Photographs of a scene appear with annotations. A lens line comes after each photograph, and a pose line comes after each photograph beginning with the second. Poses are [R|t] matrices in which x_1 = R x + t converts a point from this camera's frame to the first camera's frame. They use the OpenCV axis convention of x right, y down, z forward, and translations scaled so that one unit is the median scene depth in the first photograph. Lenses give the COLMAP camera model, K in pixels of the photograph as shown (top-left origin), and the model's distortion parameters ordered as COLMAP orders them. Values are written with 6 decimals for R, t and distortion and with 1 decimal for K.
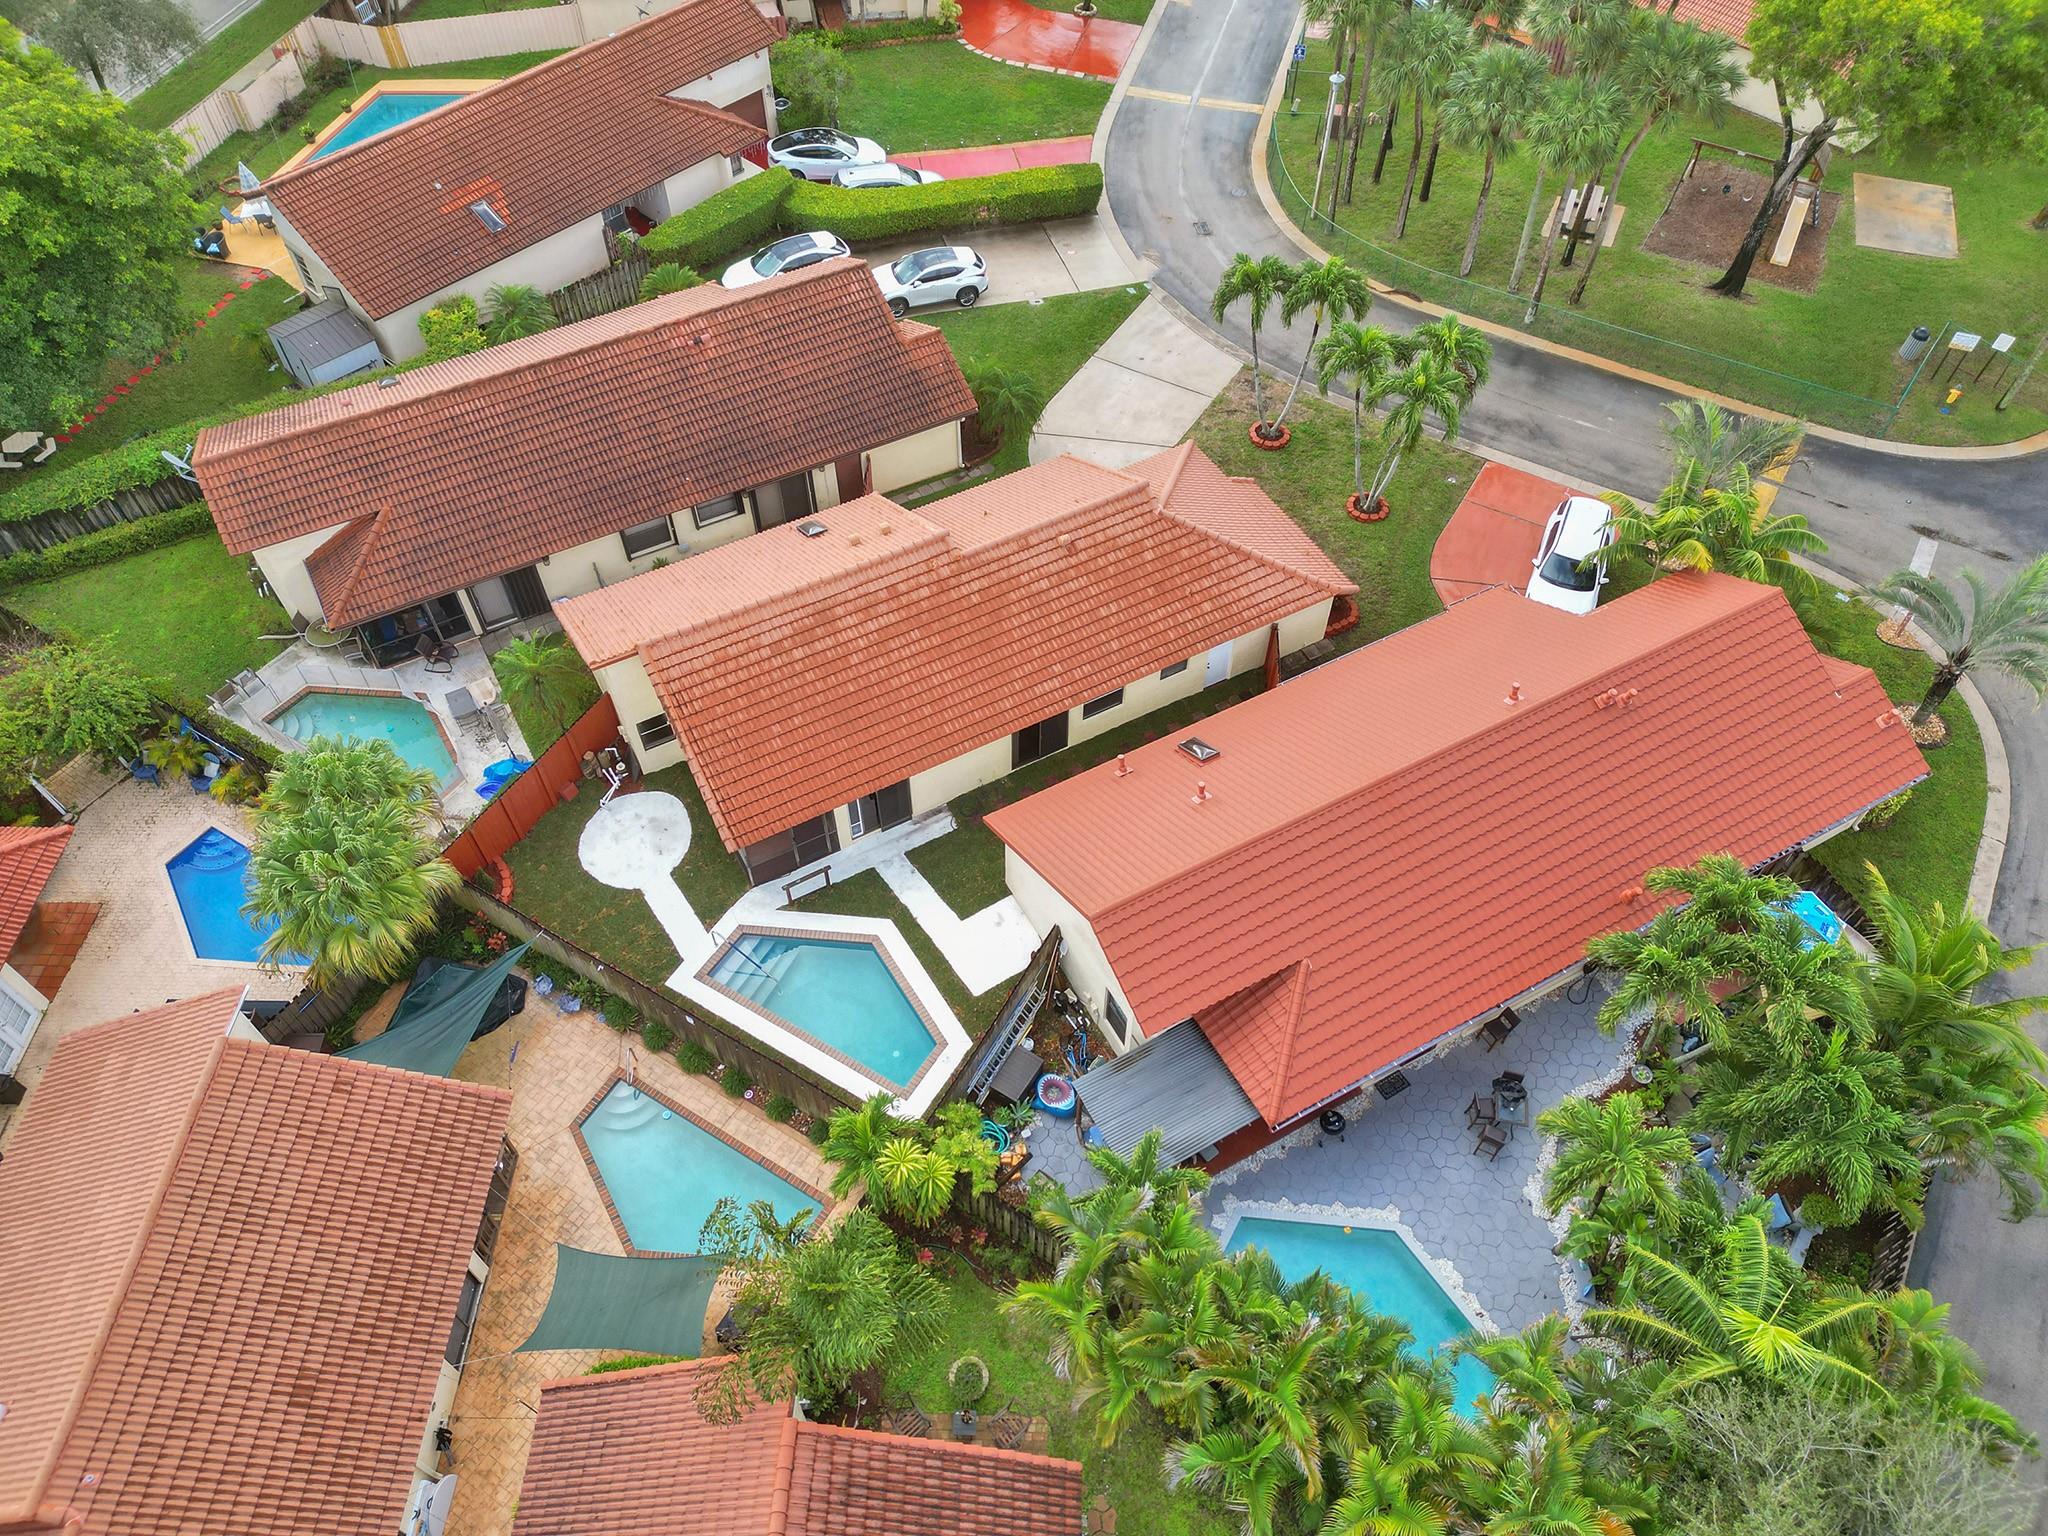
lens RADIAL K [[1427.3, 0, 1024.0], [0, 1427.3, 768.0], [0, 0, 1]] dist [0.064180, -0.055131]
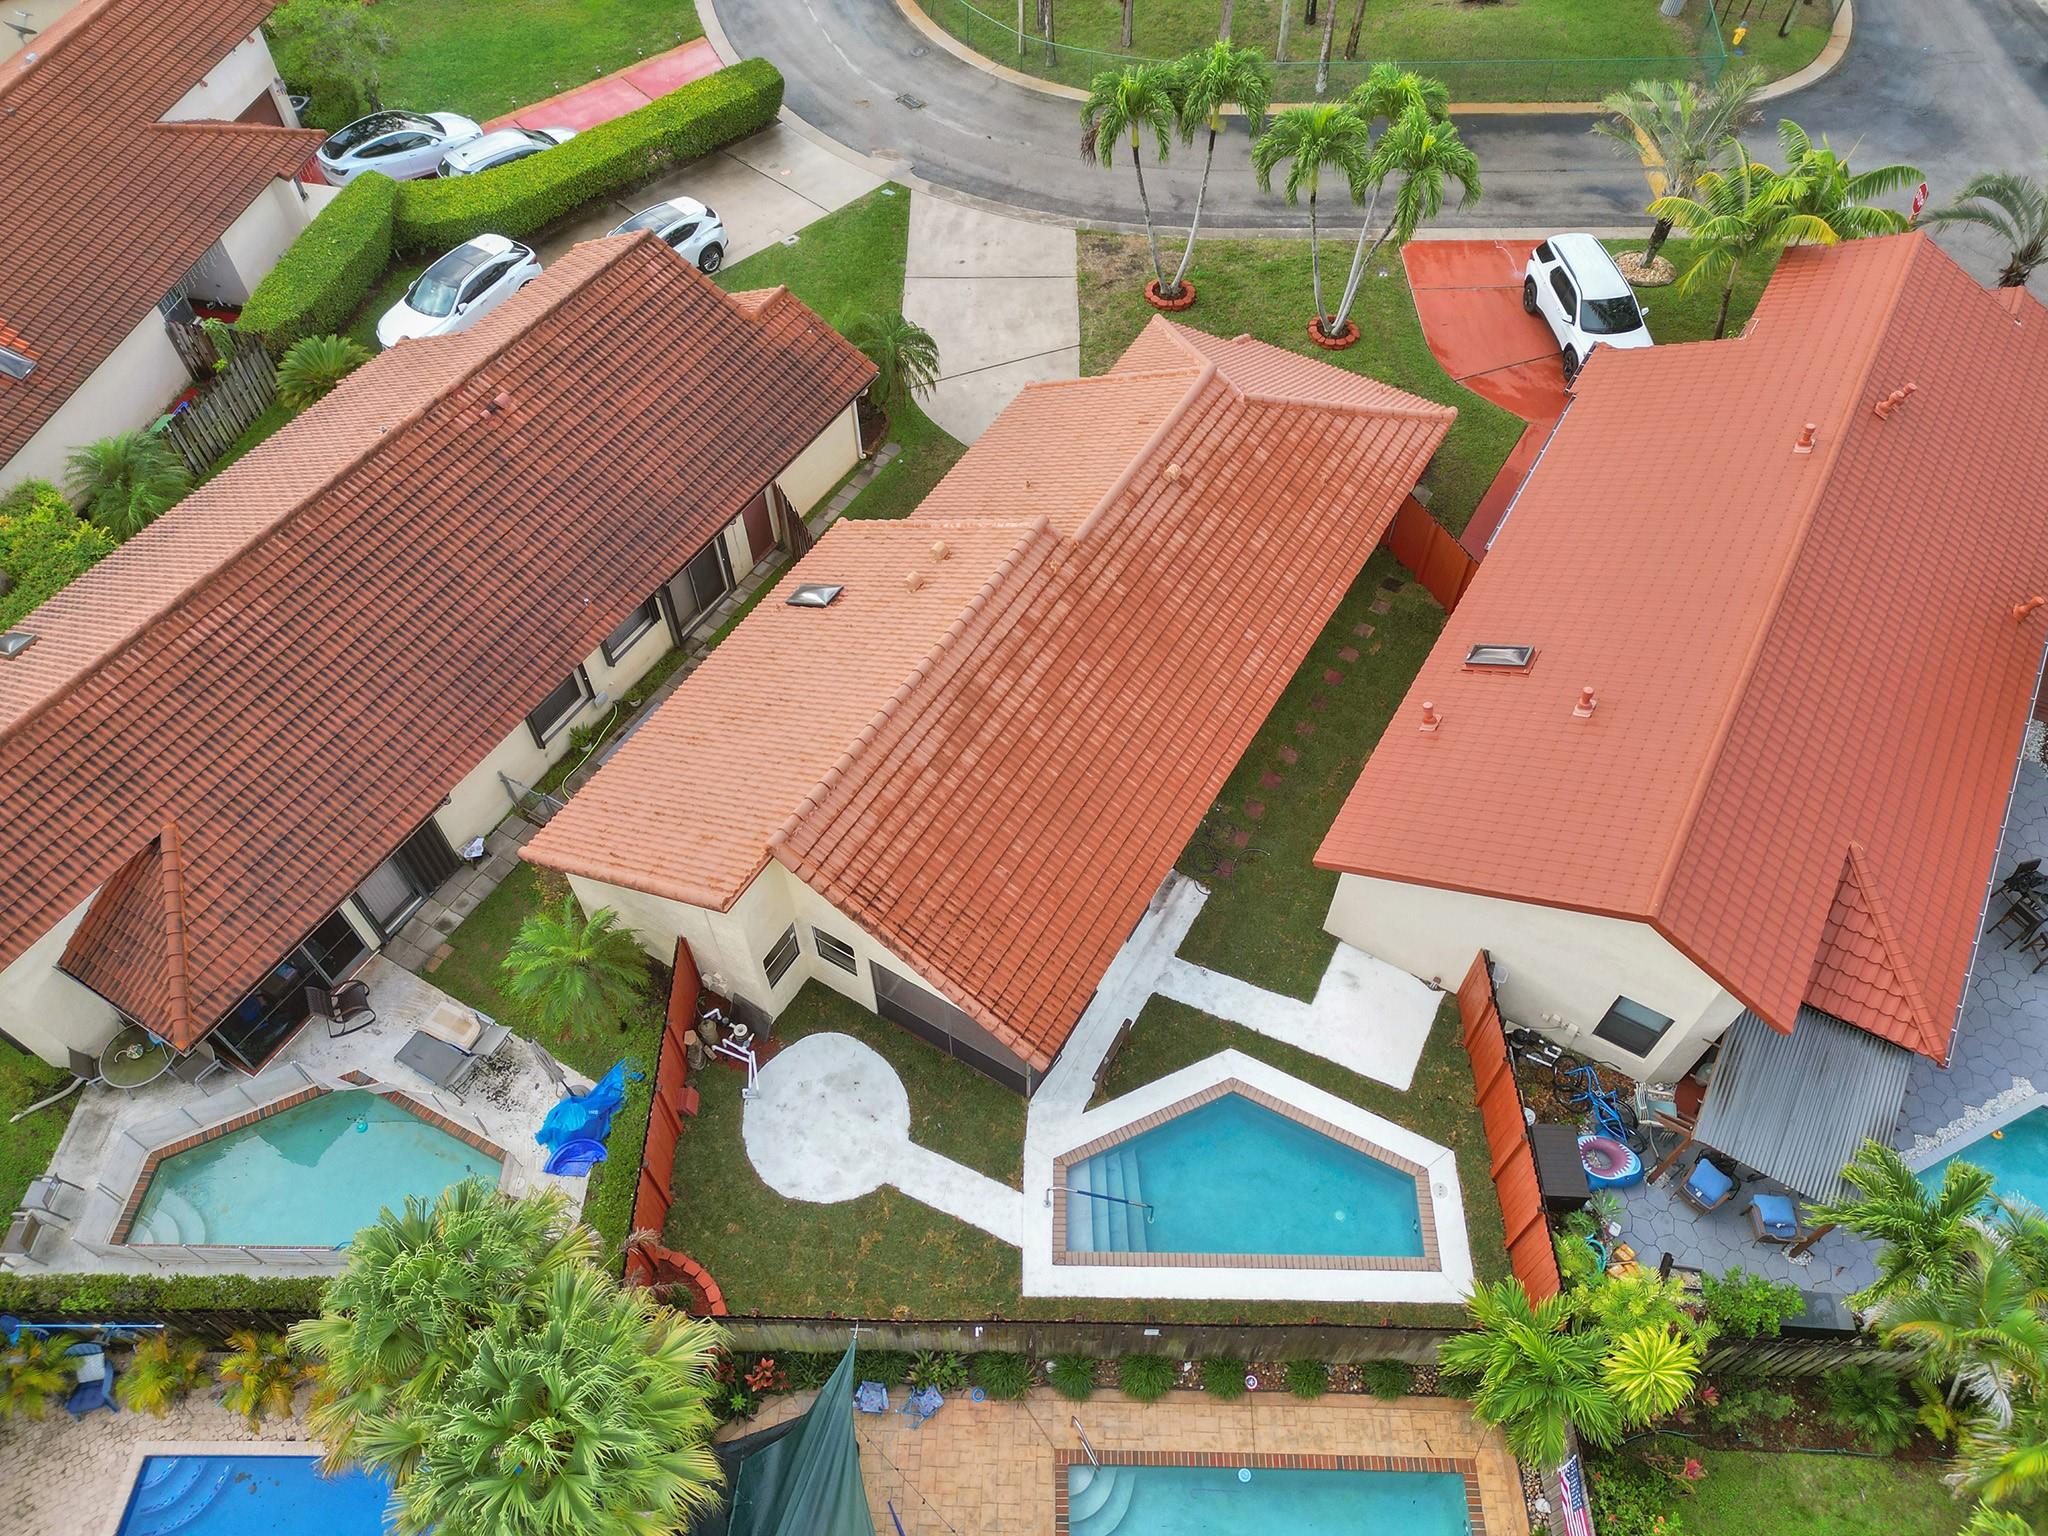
lens RADIAL K [[1427.3, 0, 1024.0], [0, 1427.3, 768.0], [0, 0, 1]] dist [0.064180, -0.055131]
pose [[0.862527, -0.409579, 0.297139, -0.294059], [0.401957, 0.911290, 0.089341, -0.109407], [-0.307372, 0.042377, 0.950645, 0.306796]]
